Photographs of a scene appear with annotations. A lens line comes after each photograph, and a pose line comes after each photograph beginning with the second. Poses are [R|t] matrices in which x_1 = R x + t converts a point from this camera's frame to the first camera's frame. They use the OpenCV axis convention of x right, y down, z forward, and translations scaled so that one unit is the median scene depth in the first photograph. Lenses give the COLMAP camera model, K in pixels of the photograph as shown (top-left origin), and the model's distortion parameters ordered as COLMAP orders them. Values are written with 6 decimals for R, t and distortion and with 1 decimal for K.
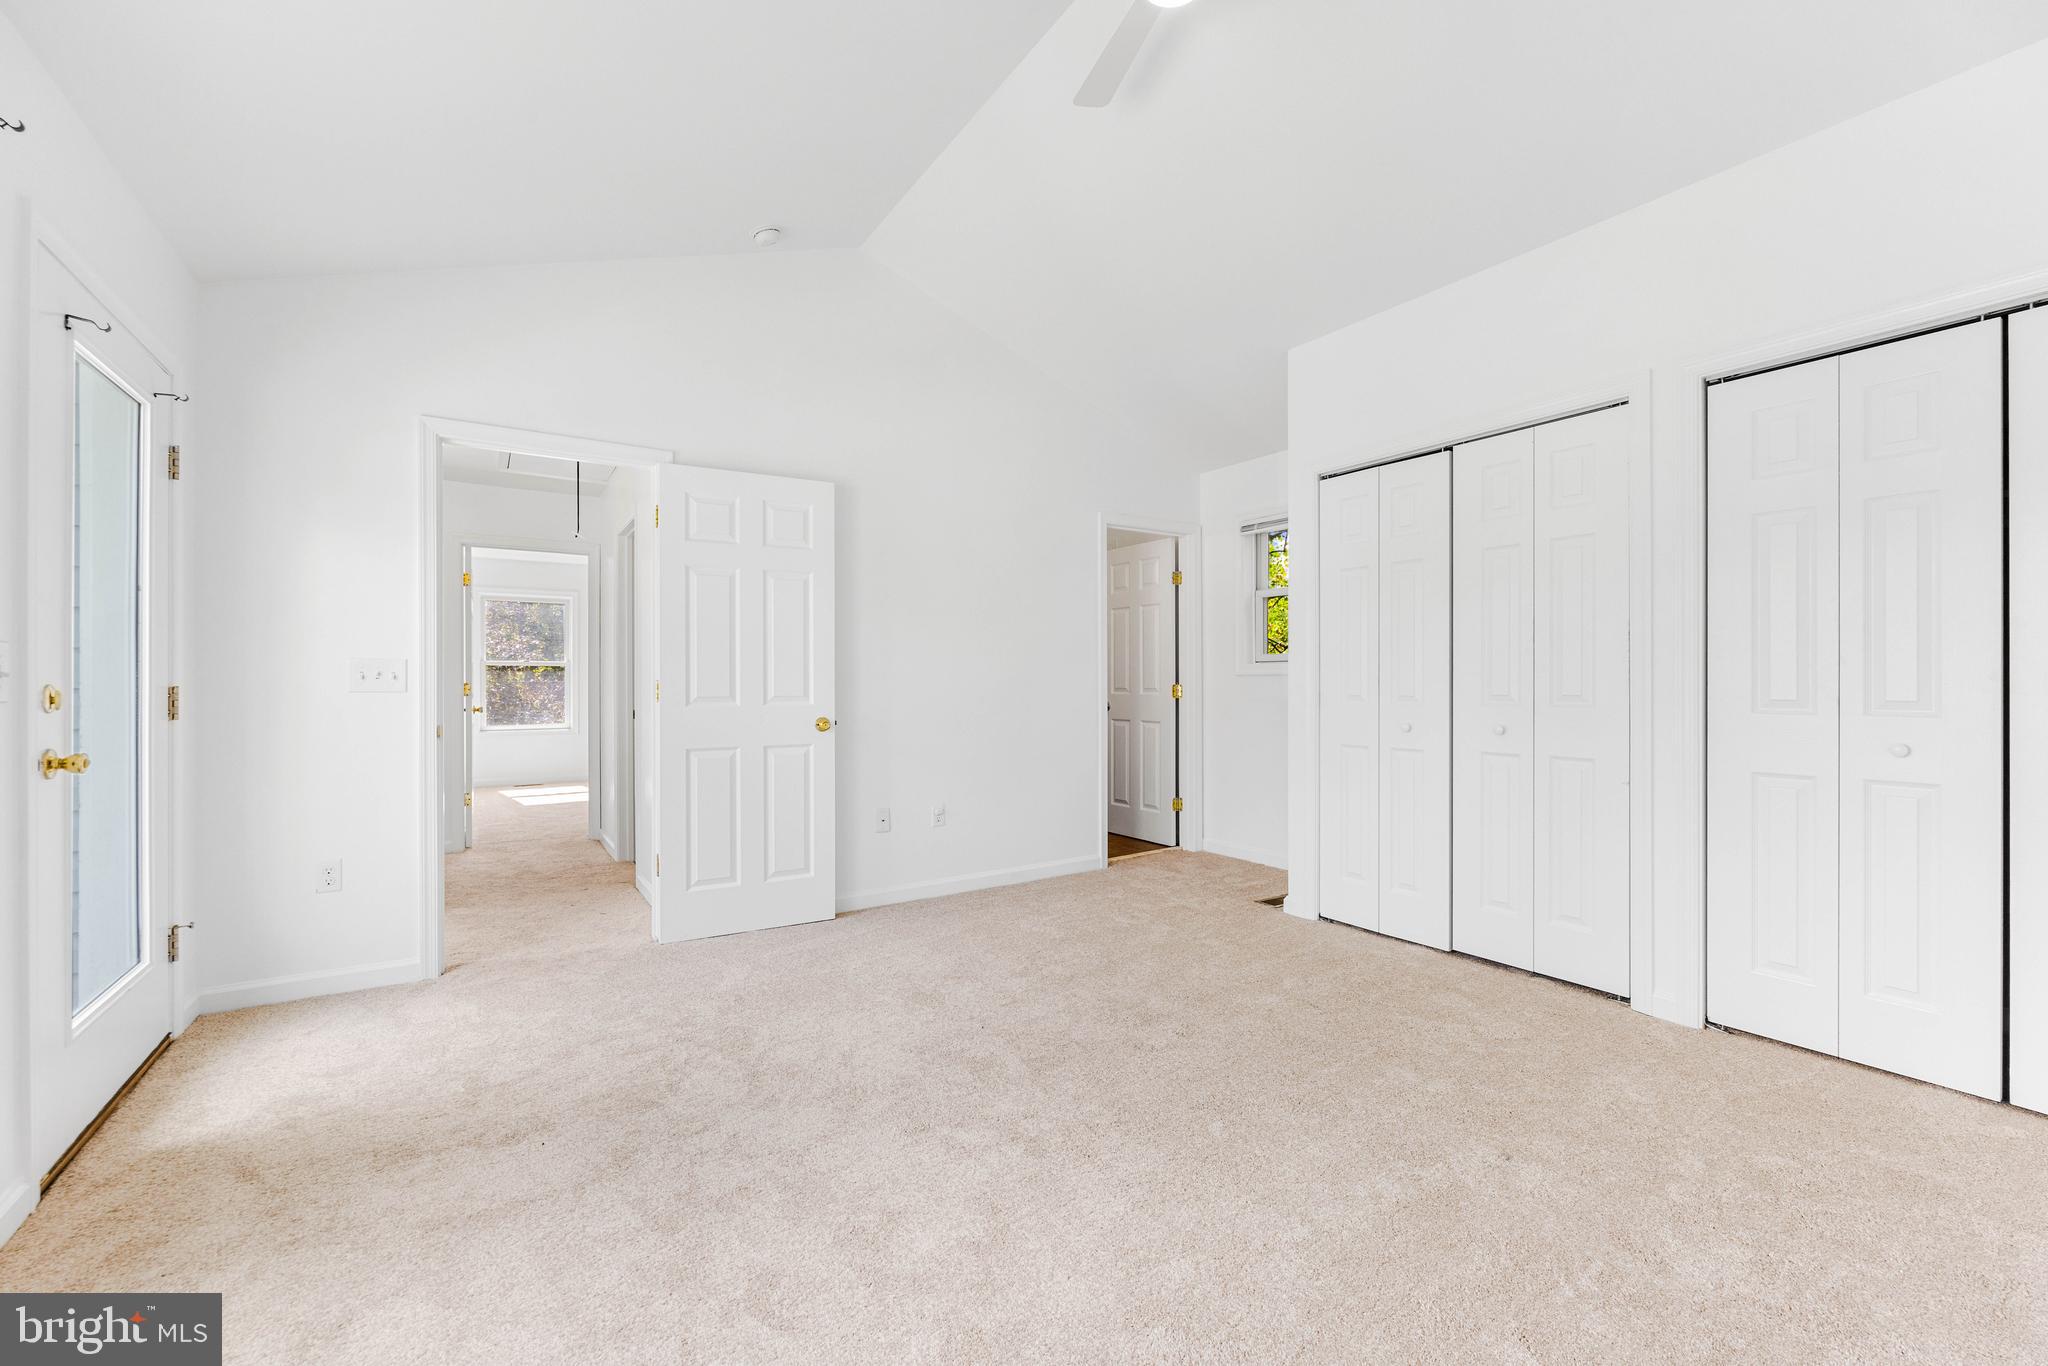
lens RADIAL K [[816.8, 0, 1025.5], [0, 816.8, 685.5], [0, 0, 1]] dist [-0.004267, -0.000168]
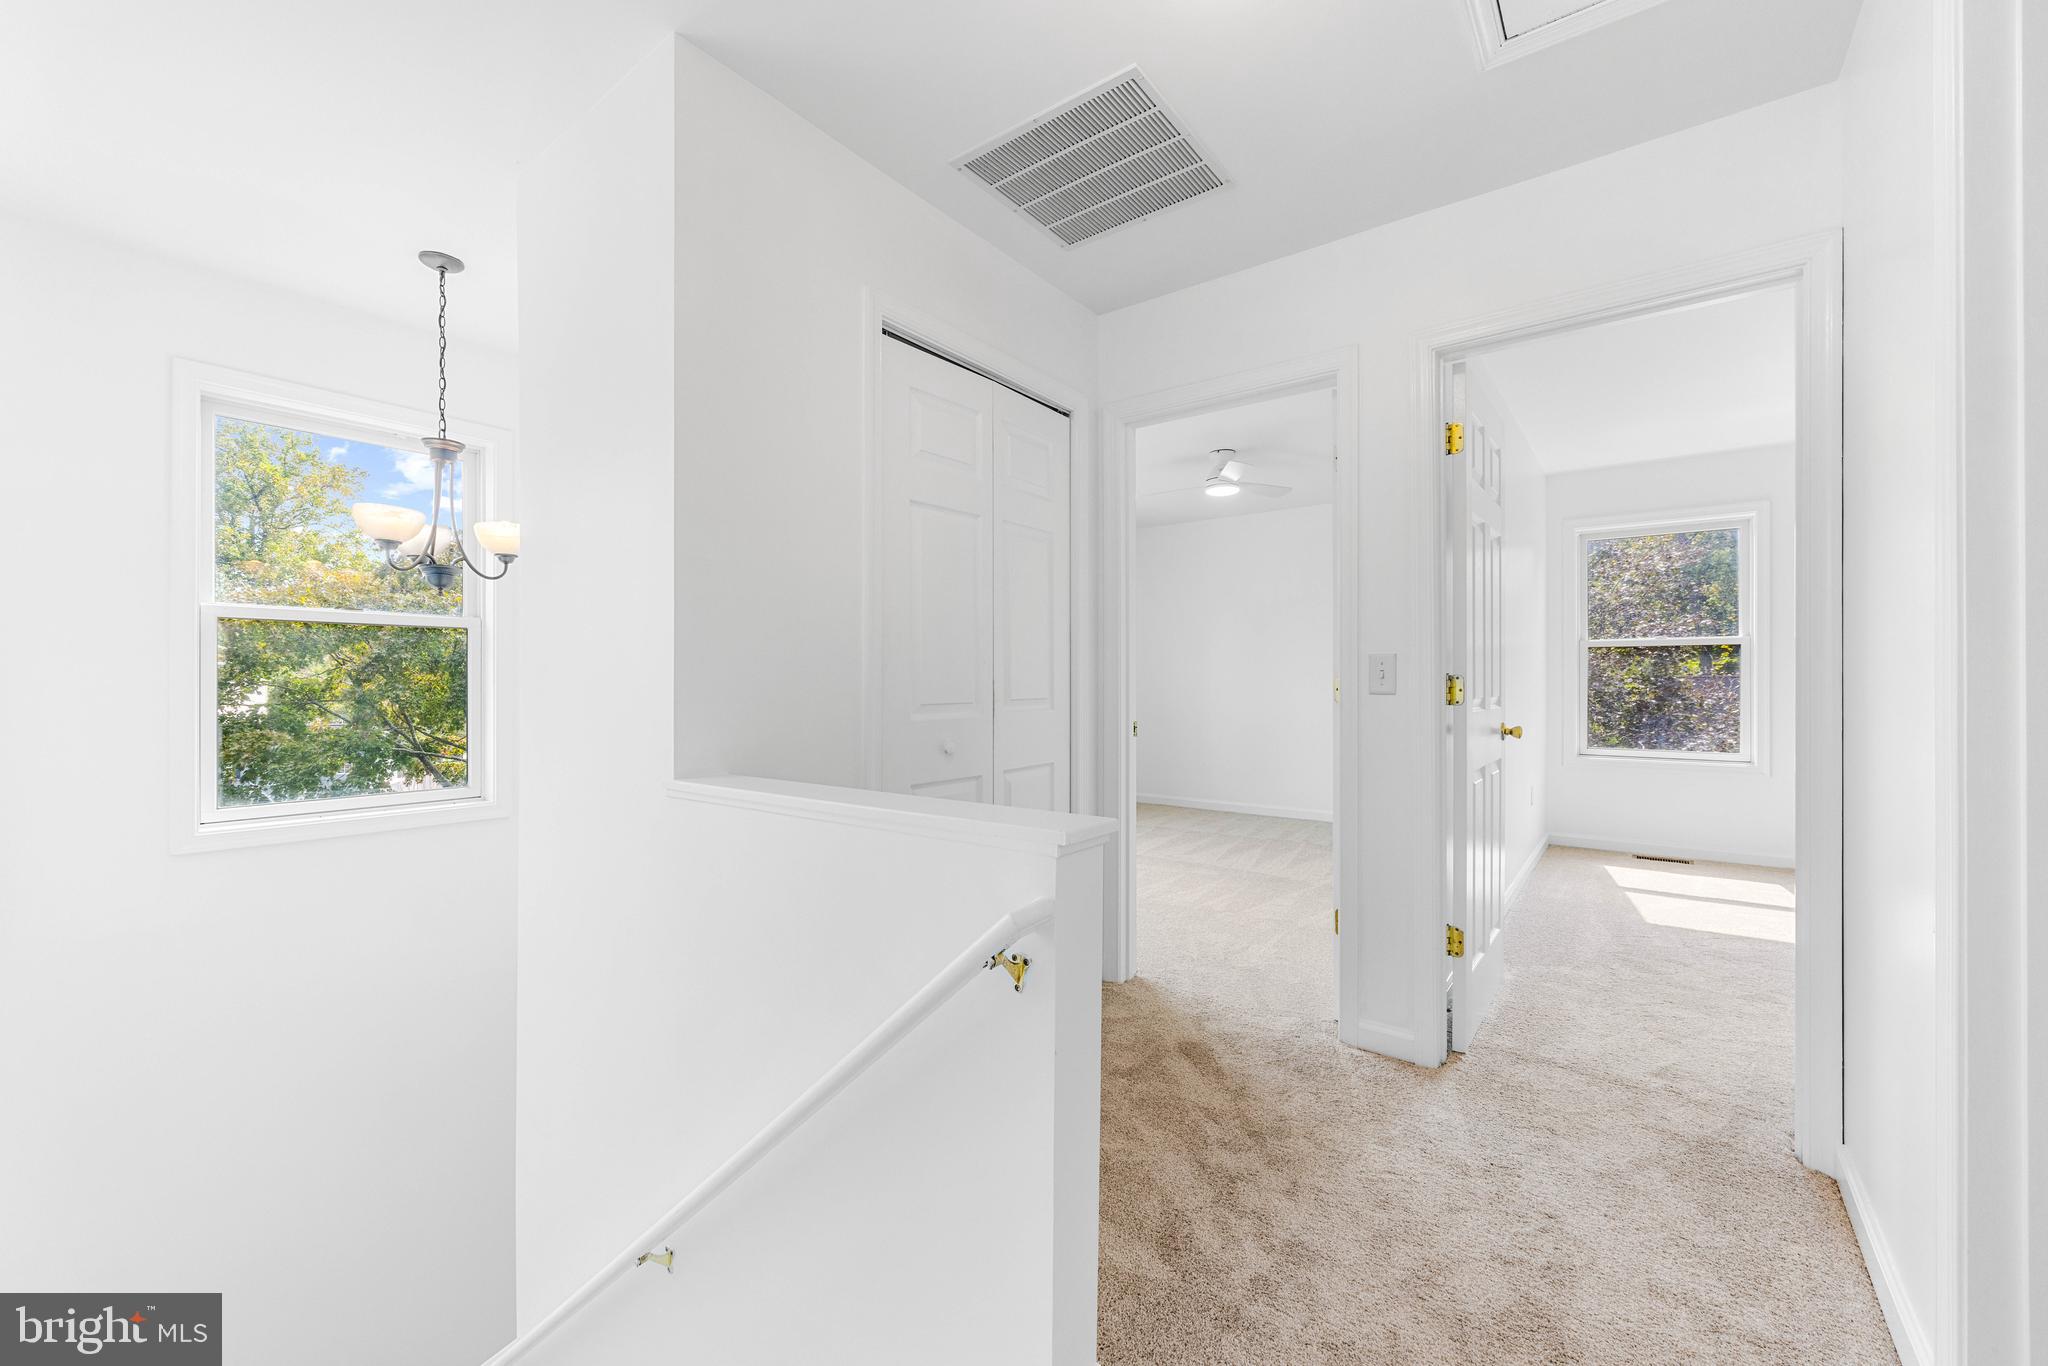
lens RADIAL K [[816.8, 0, 1026.6], [0, 816.8, 680.7], [0, 0, 1]] dist [-0.004267, -0.000168]
pose [[0.319084, -0.003808, -0.947719, -0.204367], [0.004705, 0.999986, -0.002433, -0.001167], [0.947715, -0.003683, 0.319097, 0.380484]]
